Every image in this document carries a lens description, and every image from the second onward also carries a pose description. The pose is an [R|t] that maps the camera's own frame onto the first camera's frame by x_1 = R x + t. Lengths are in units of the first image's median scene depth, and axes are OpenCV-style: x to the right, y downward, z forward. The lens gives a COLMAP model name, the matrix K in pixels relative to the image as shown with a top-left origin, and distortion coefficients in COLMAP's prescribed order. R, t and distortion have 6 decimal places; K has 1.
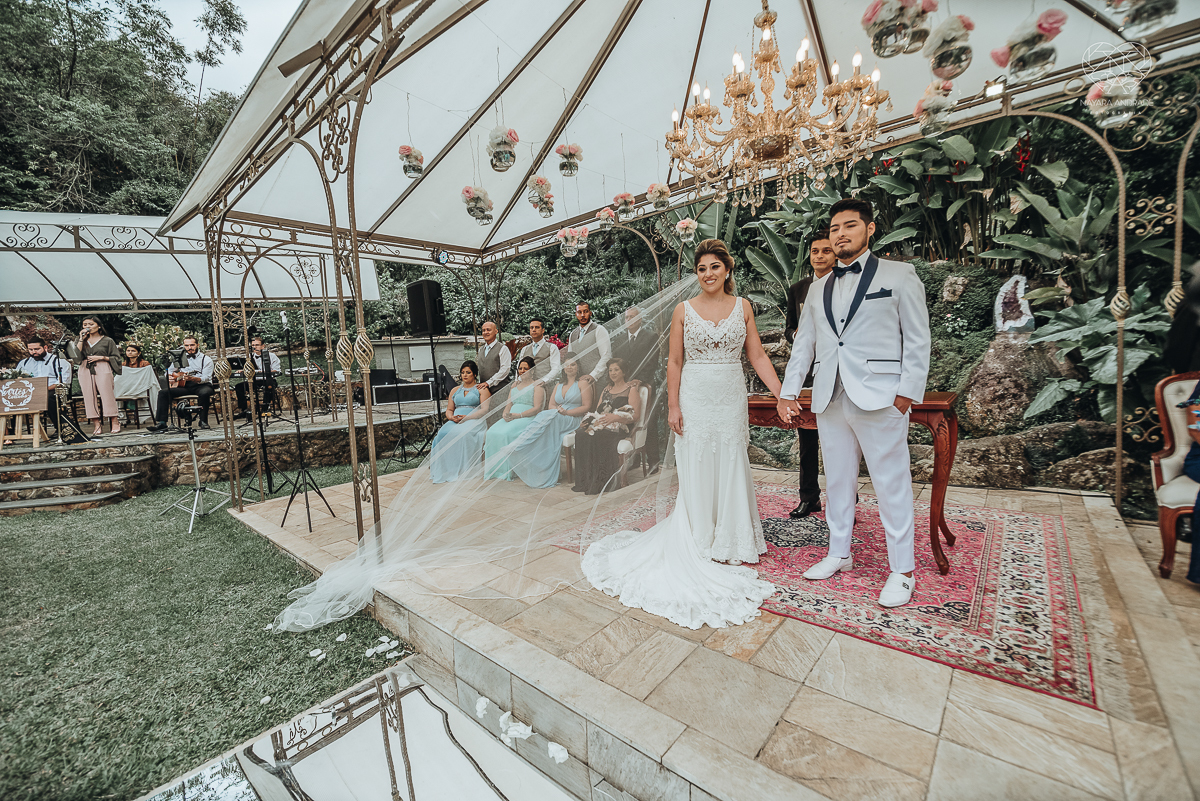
lens RADIAL K [[484.5, 0, 599.1], [0, 484.5, 401.7], [0, 0, 1]] dist [-0.014059, -0.003458]
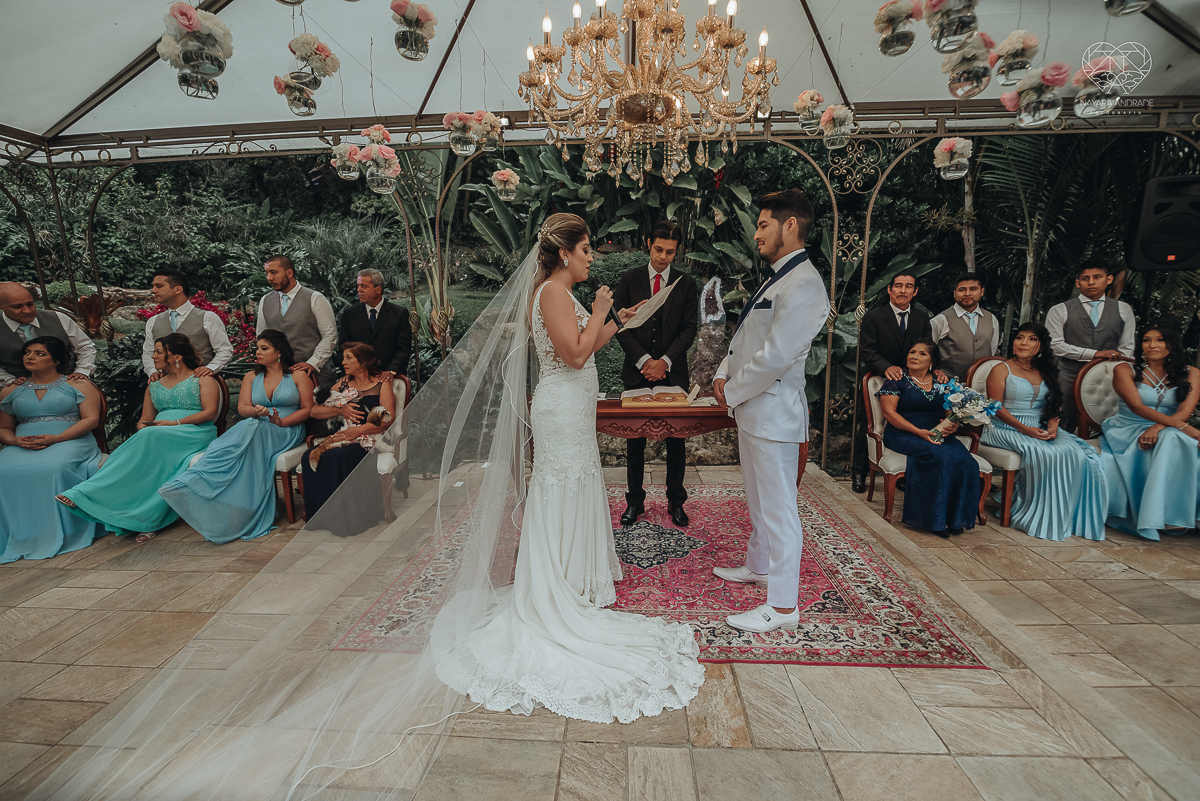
lens RADIAL K [[502.1, 0, 603.4], [0, 502.1, 401.8], [0, 0, 1]] dist [-0.014038, -0.000828]
pose [[0.785926, -0.054897, 0.615879, -0.241954], [0.018191, 0.997673, 0.065715, -0.071761], [-0.618053, -0.040444, 0.785095, 0.313344]]
